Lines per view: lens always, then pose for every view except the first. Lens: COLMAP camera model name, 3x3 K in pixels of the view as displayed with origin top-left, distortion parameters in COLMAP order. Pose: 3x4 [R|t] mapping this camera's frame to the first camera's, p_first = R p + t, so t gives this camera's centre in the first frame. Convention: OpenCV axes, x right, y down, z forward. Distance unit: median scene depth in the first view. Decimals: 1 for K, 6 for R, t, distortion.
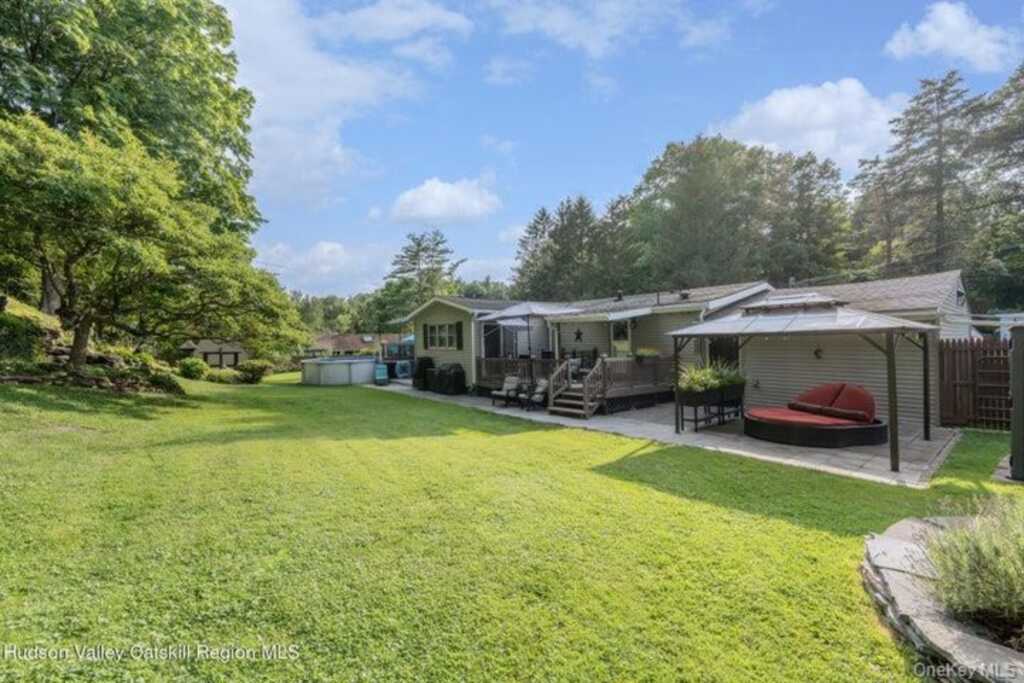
lens RADIAL K [[413.3, 0, 512.0], [0, 413.3, 341.5], [0, 0, 1]] dist [-0.000544, -0.000131]
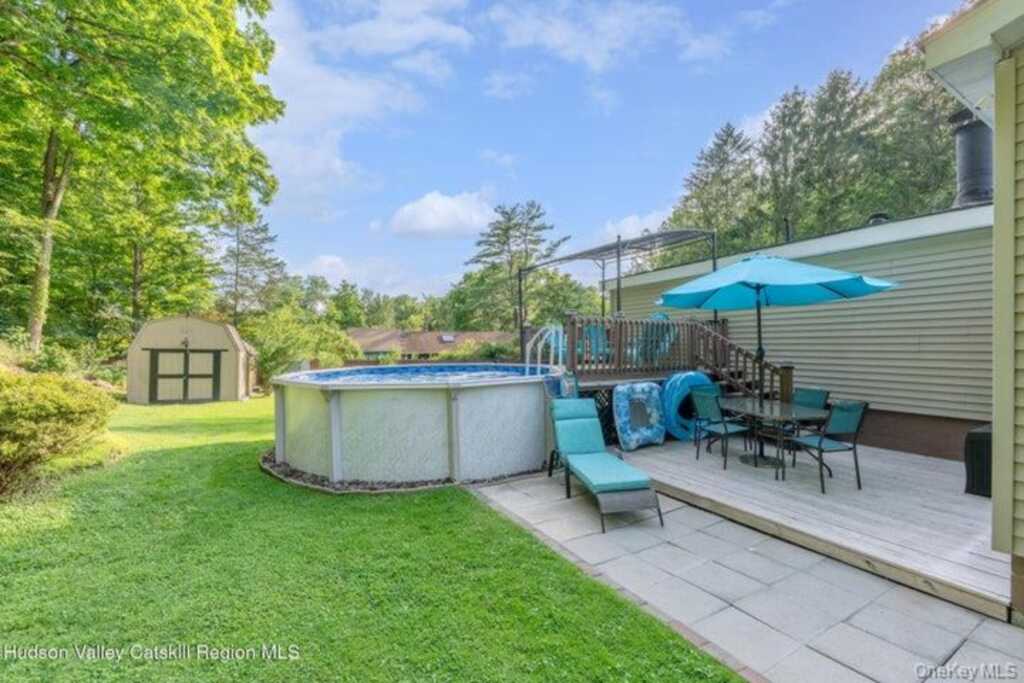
lens RADIAL K [[413.3, 0, 512.0], [0, 413.3, 341.5], [0, 0, 1]] dist [-0.000544, -0.000131]
pose [[0.987706, 0.007369, -0.156149, -0.095579], [-0.009931, 0.999828, -0.015634, 0.008317], [0.156007, 0.016993, 0.987610, 0.230307]]
